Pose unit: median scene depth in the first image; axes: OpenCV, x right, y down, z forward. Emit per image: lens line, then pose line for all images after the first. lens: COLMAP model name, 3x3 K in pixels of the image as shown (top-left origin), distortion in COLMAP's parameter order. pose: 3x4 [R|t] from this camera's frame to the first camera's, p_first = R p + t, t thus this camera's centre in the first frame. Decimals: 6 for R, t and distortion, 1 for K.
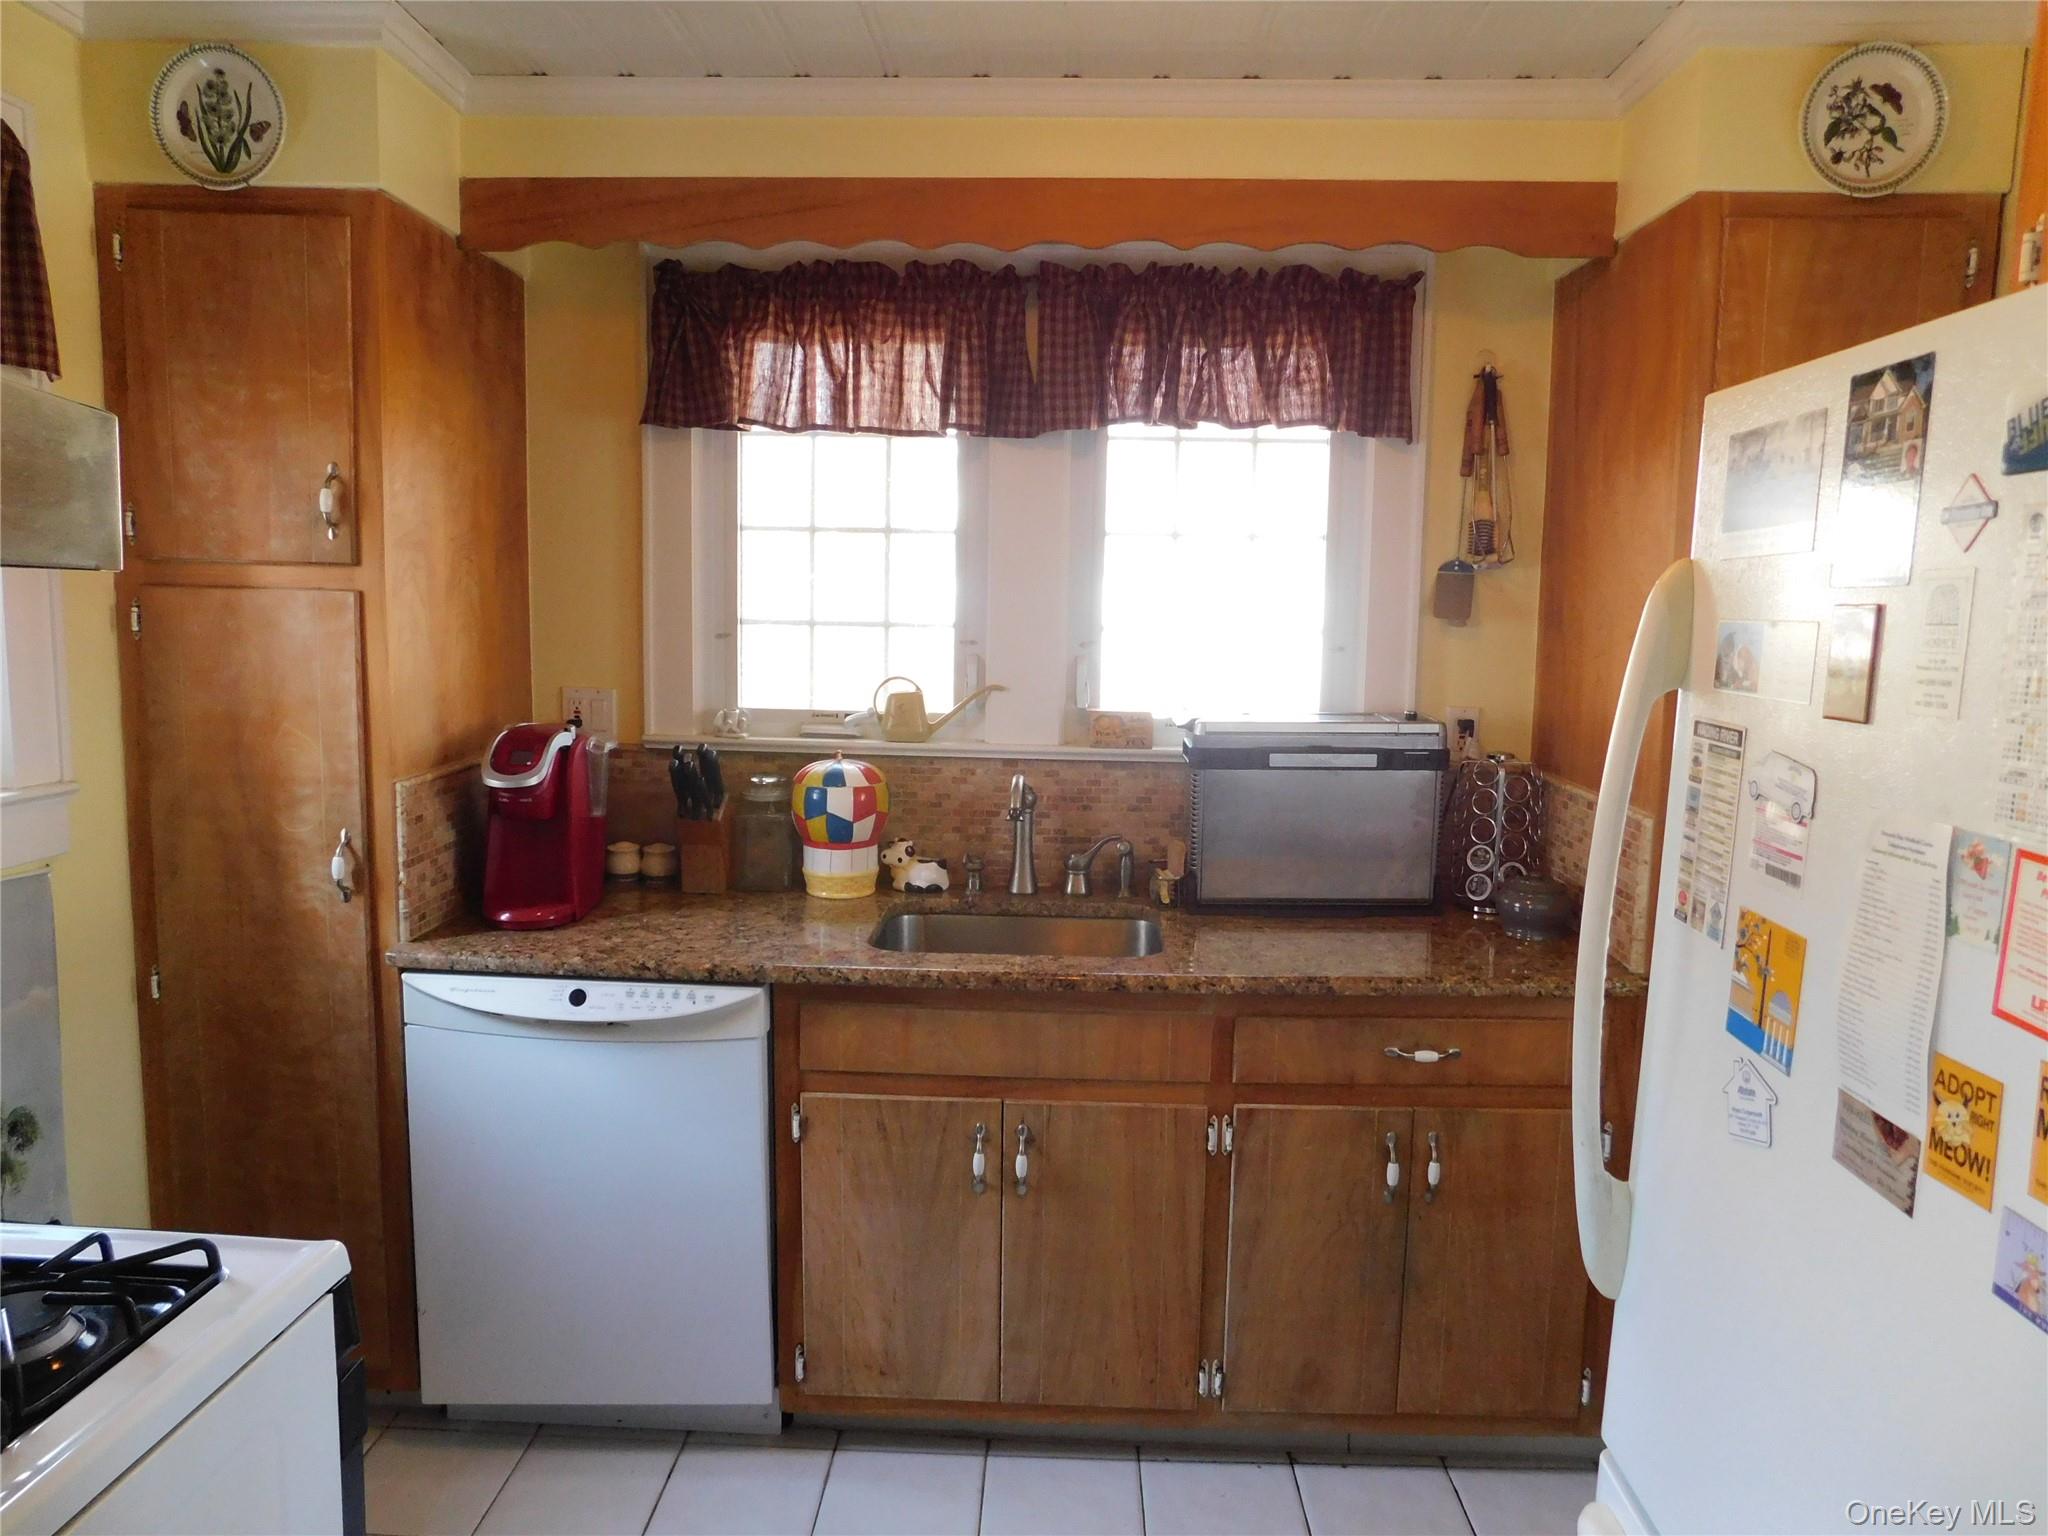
lens RADIAL K [[1349.3, 0, 965.5], [0, 1349.3, 703.1], [0, 0, 1]] dist [-0.073376, 0.058165]
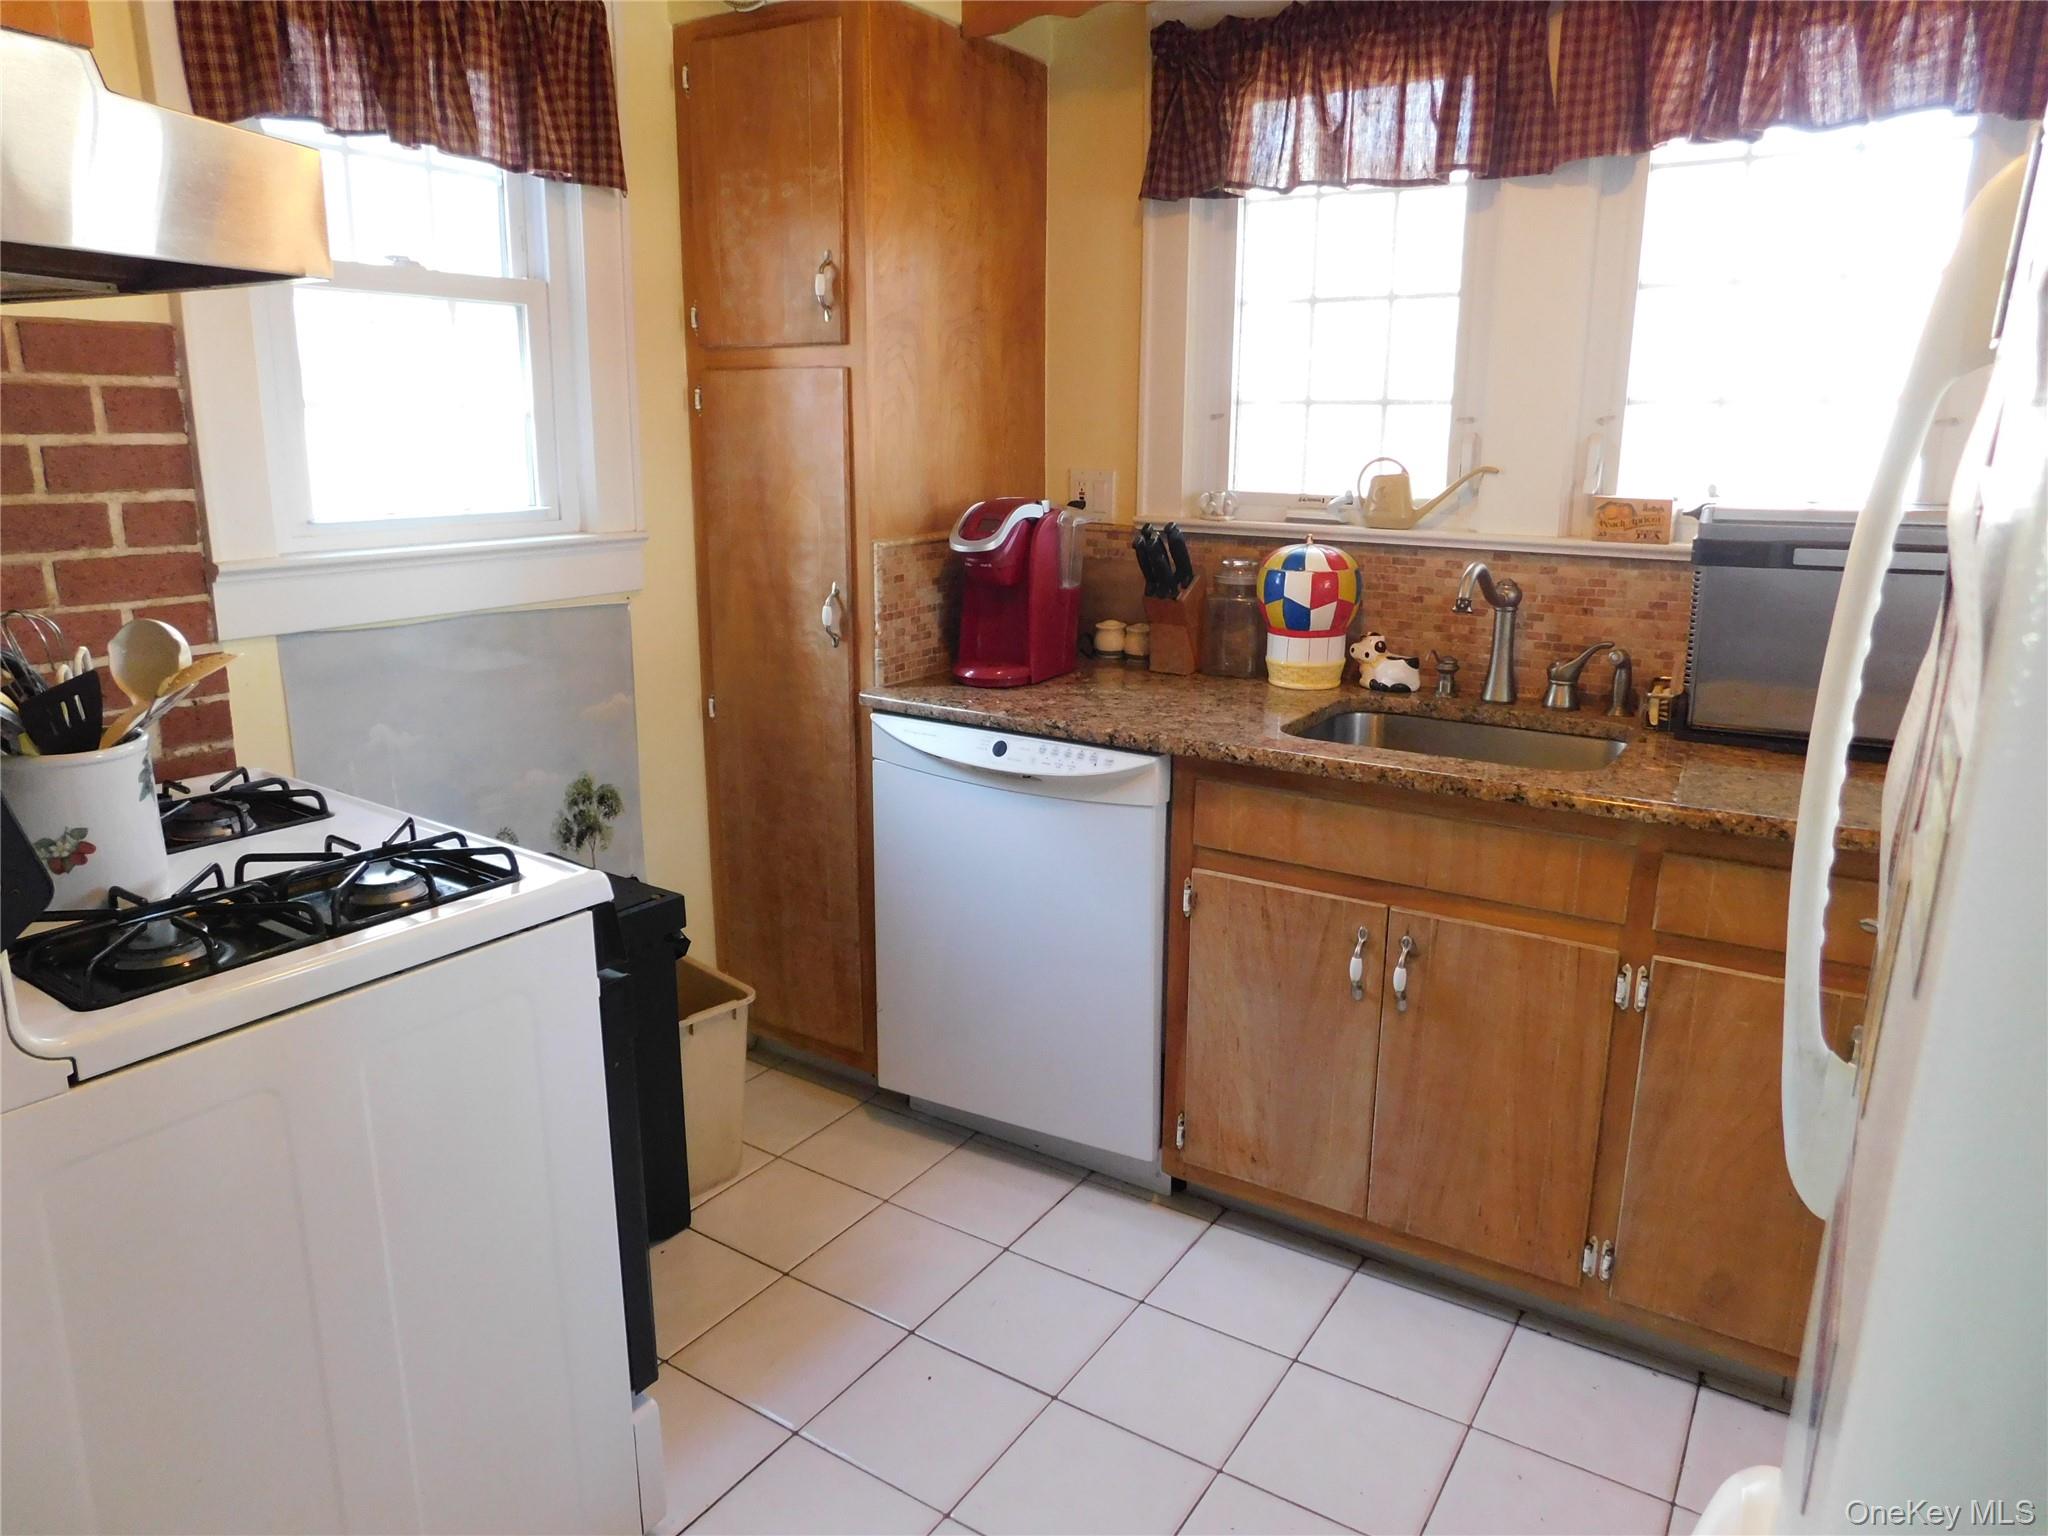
lens RADIAL K [[1349.3, 0, 1029.4], [0, 1349.3, 714.1], [0, 0, 1]] dist [-0.073376, 0.058165]
pose [[0.857848, 0.093090, -0.505402, 0.262873], [-0.032435, 0.991304, 0.127535, 0.053859], [0.512879, -0.093013, 0.853407, 0.096085]]
